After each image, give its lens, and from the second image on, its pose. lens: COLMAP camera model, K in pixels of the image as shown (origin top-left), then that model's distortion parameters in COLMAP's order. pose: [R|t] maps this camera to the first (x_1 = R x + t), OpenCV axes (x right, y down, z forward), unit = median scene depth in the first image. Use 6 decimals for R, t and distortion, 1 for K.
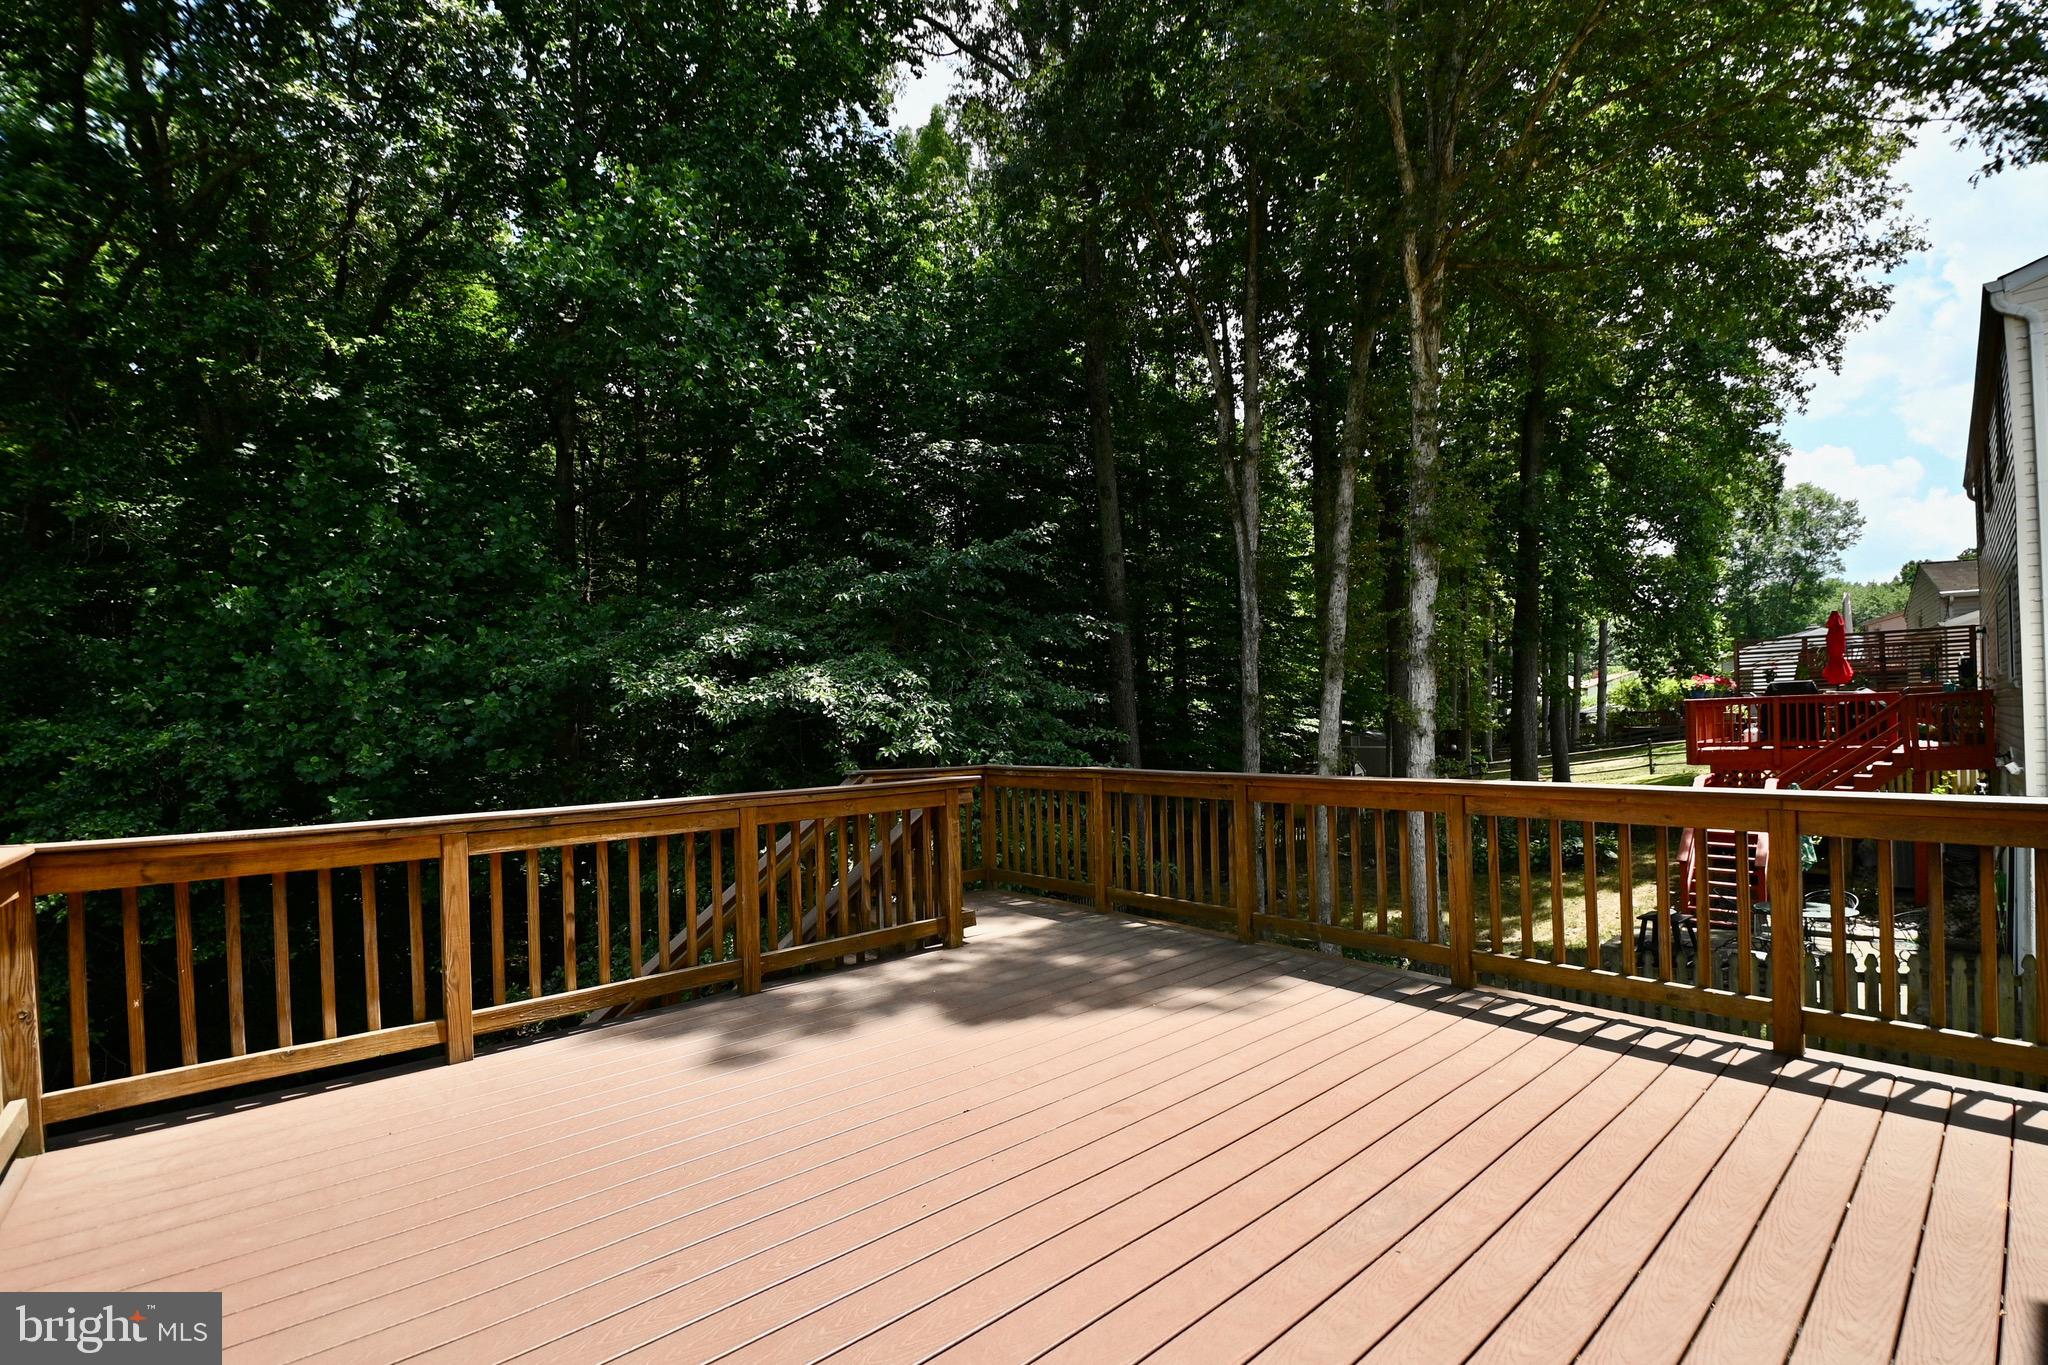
lens RADIAL K [[907.7, 0, 1046.5], [0, 907.7, 715.1], [0, 0, 1]] dist [0.001565, -0.017445]
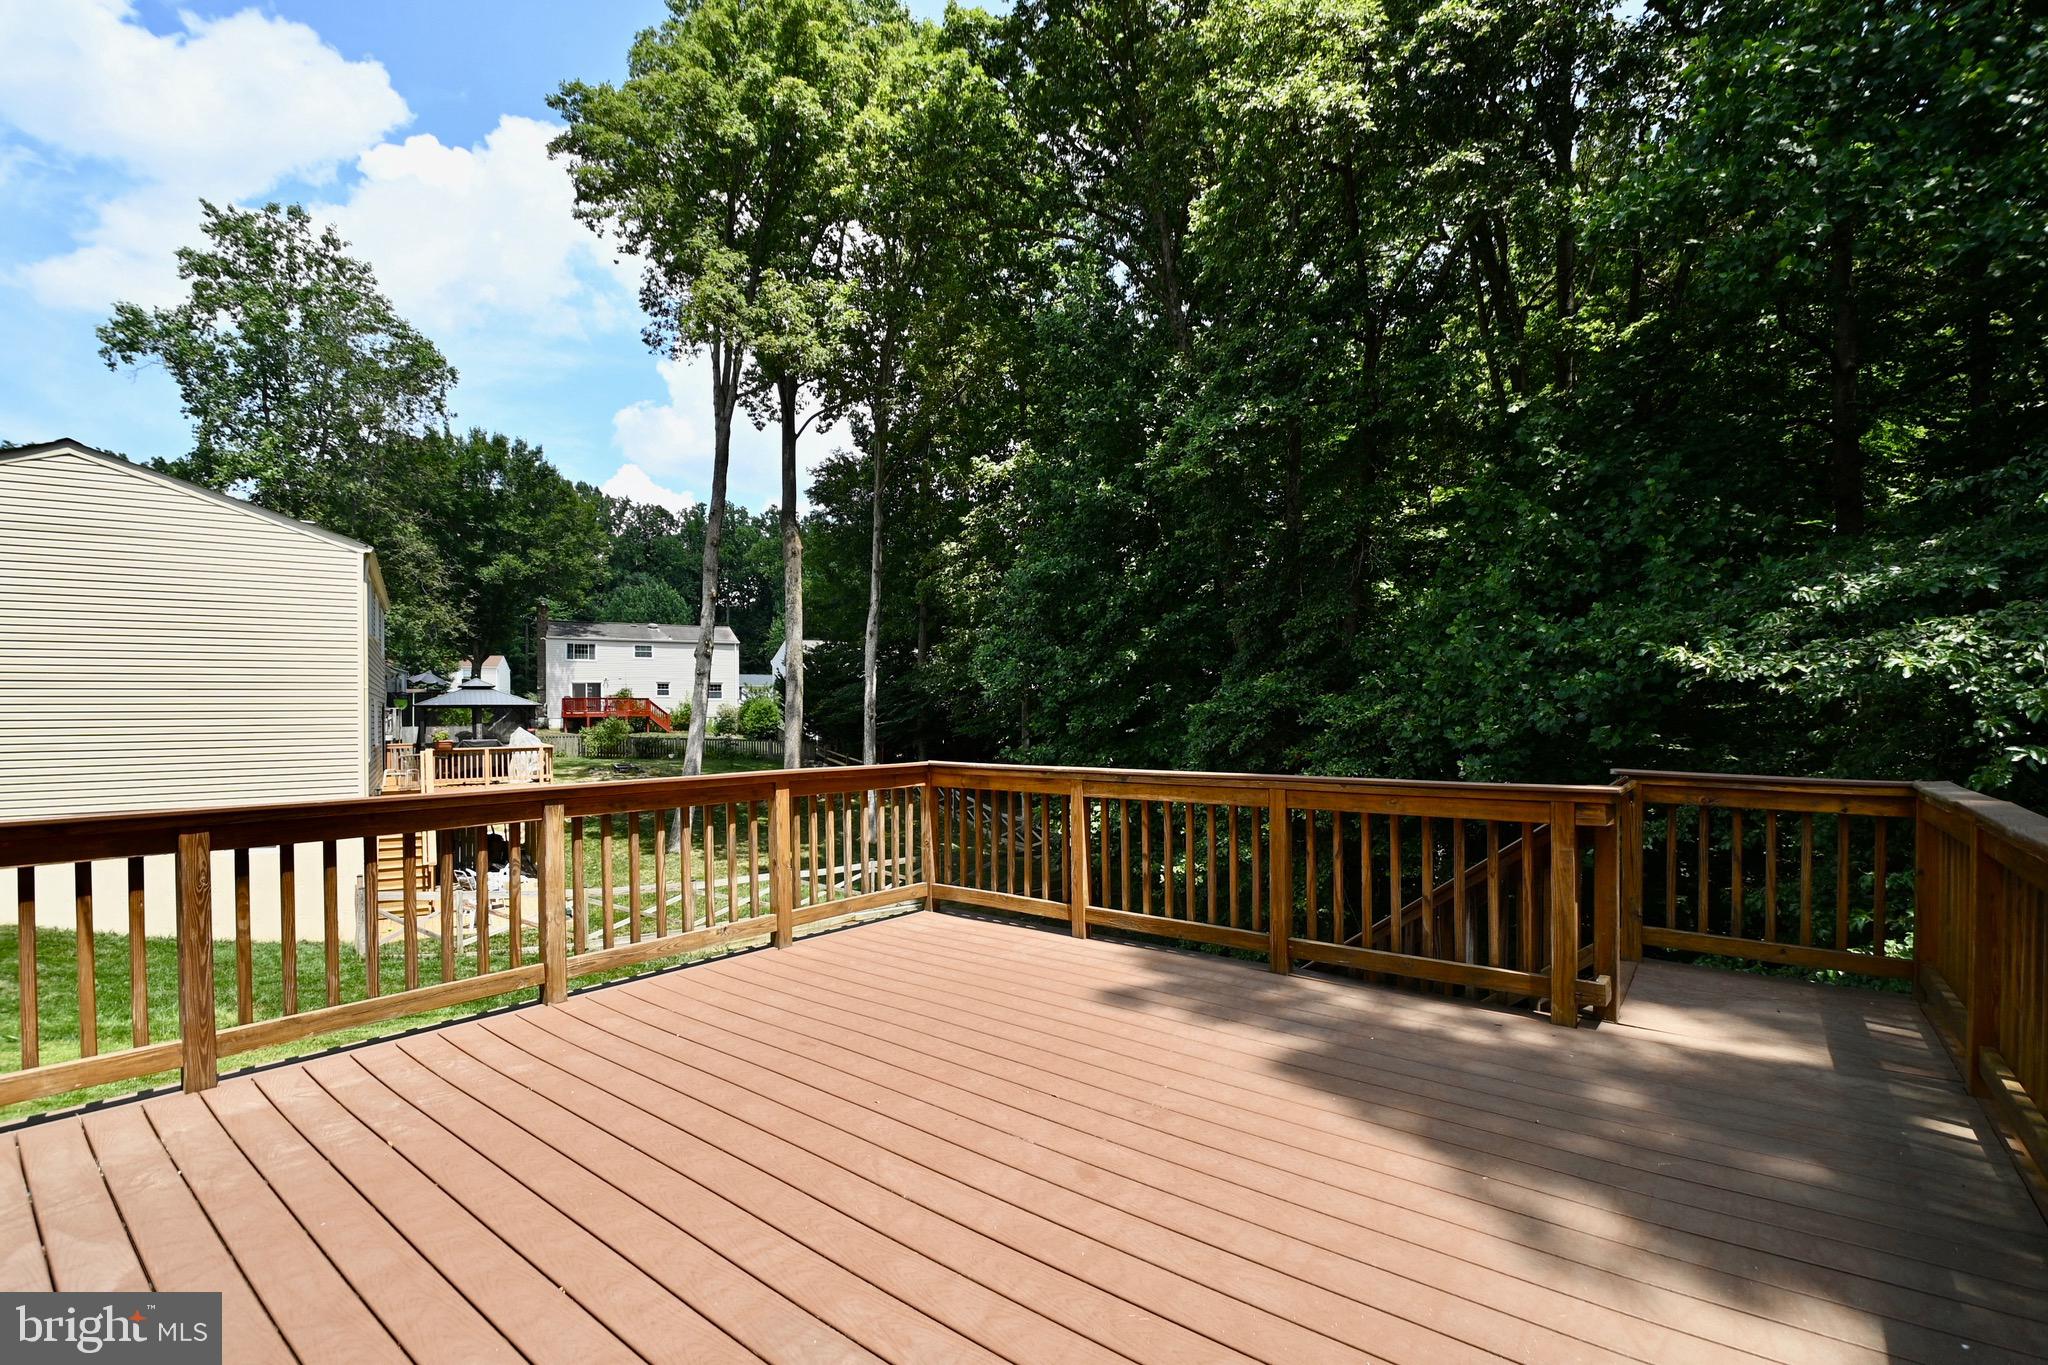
lens RADIAL K [[907.7, 0, 1046.5], [0, 907.7, 715.1], [0, 0, 1]] dist [0.001565, -0.017445]
pose [[0.167008, 0.024454, -0.985652, 0.624333], [0.006733, 0.999641, 0.025942, -0.008977], [0.985933, -0.010969, 0.166783, 0.576802]]
